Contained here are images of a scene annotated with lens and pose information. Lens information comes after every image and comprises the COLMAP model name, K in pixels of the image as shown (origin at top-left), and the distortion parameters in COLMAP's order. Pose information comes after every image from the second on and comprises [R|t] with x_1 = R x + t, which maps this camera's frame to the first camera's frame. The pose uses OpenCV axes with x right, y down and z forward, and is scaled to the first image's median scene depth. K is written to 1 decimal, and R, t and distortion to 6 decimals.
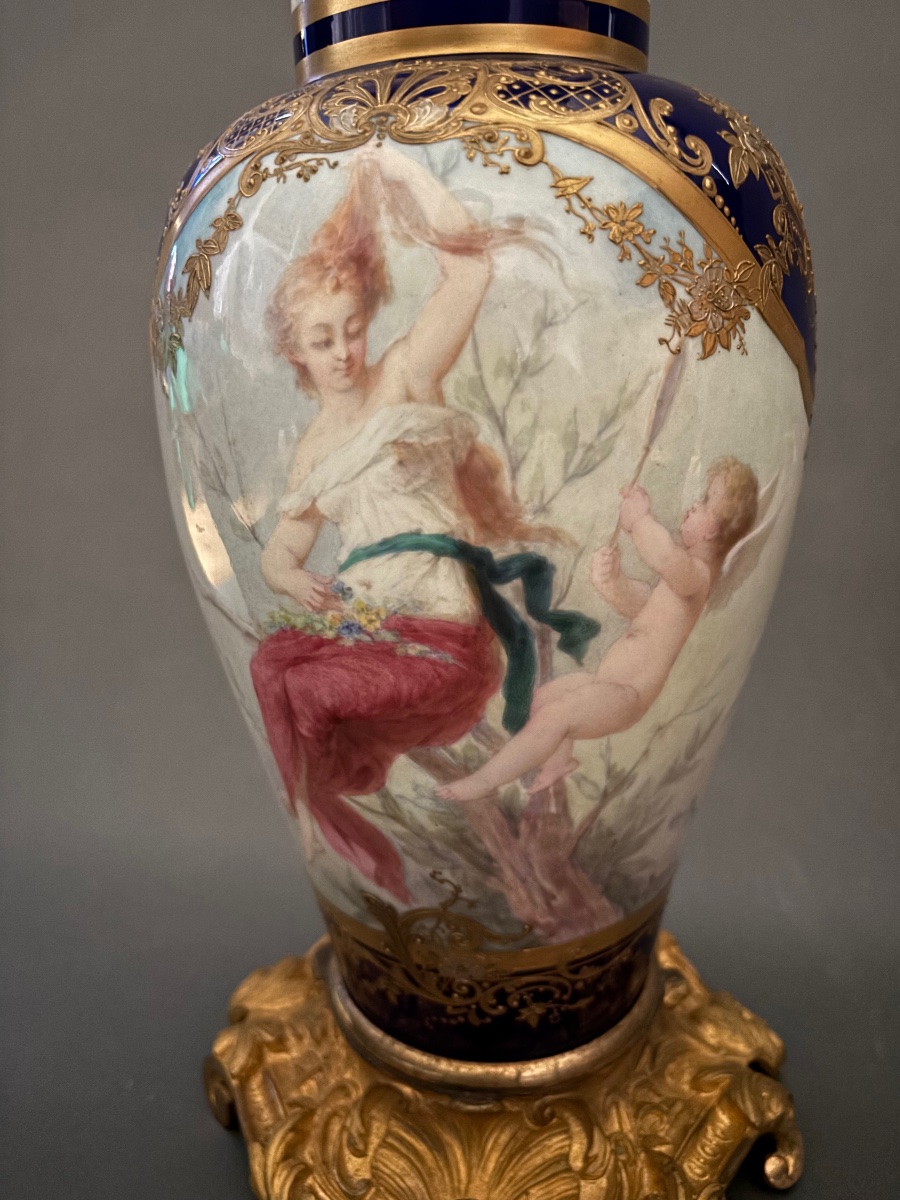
lens RADIAL K [[924.7, 0, 454.1], [0, 924.7, 597.6], [0, 0, 1]] dist [-0.010509, -0.006121]
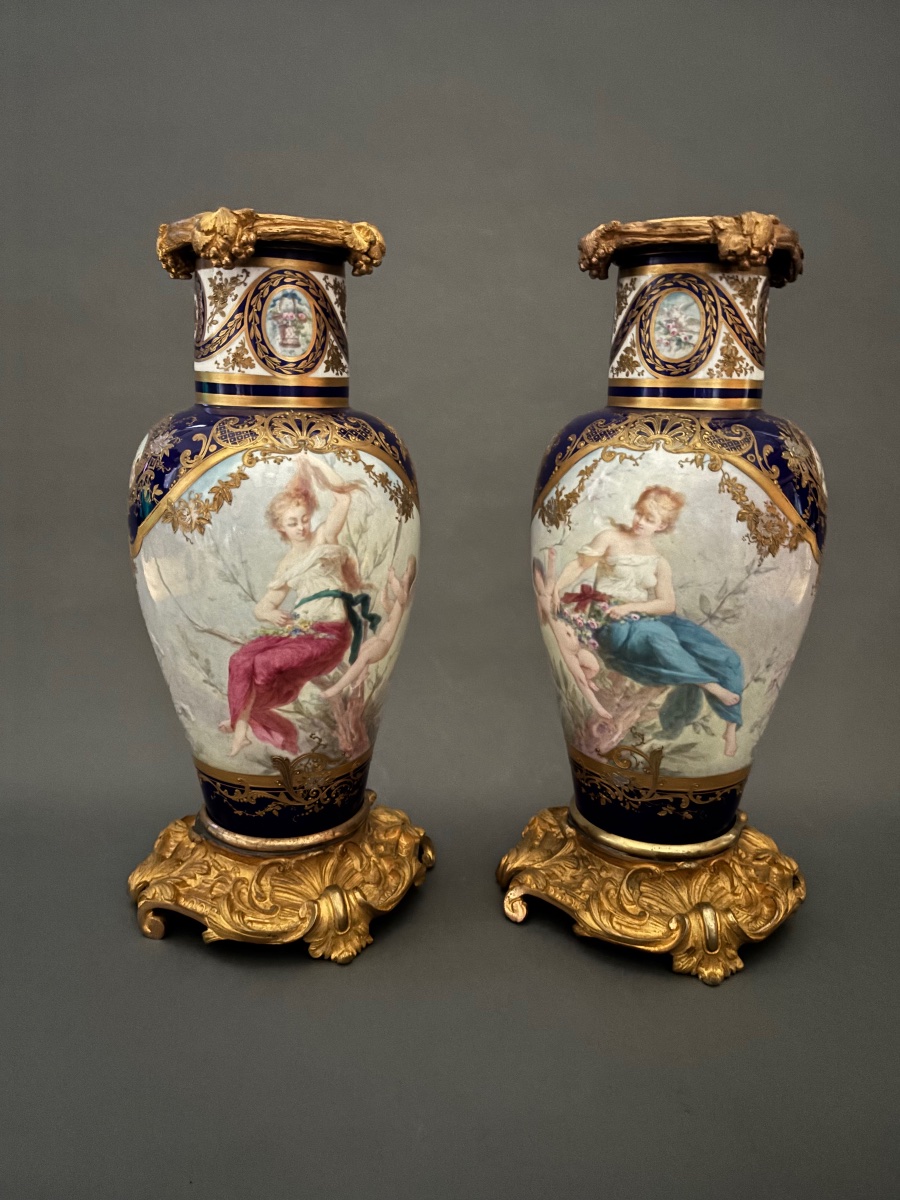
lens RADIAL K [[919.4, 0, 432.9], [0, 919.4, 597.0], [0, 0, 1]] dist [0.007996, -0.003983]
pose [[0.797648, -0.099222, 0.594905, -1.198146], [0.131784, 0.991213, -0.011376, 0.018036], [-0.588549, 0.087473, 0.803716, -1.156589]]
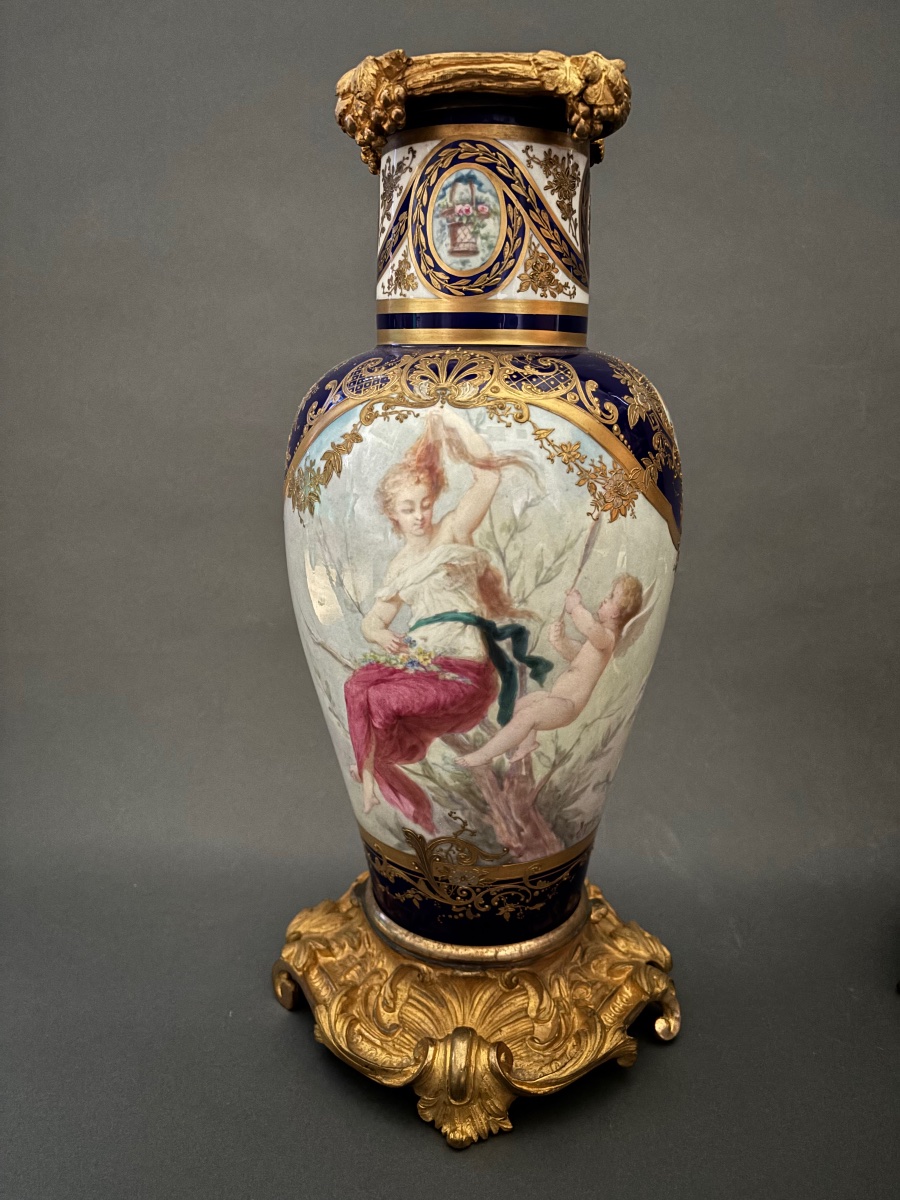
lens RADIAL K [[927.5, 0, 450.0], [0, 927.5, 600.0], [0, 0, 1]] dist [0.001180, 0.003921]
pose [[0.998555, 0.024759, 0.047690, -0.118625], [-0.022632, 0.998747, -0.044643, -0.009540], [-0.048736, 0.043500, 0.997864, -0.715879]]
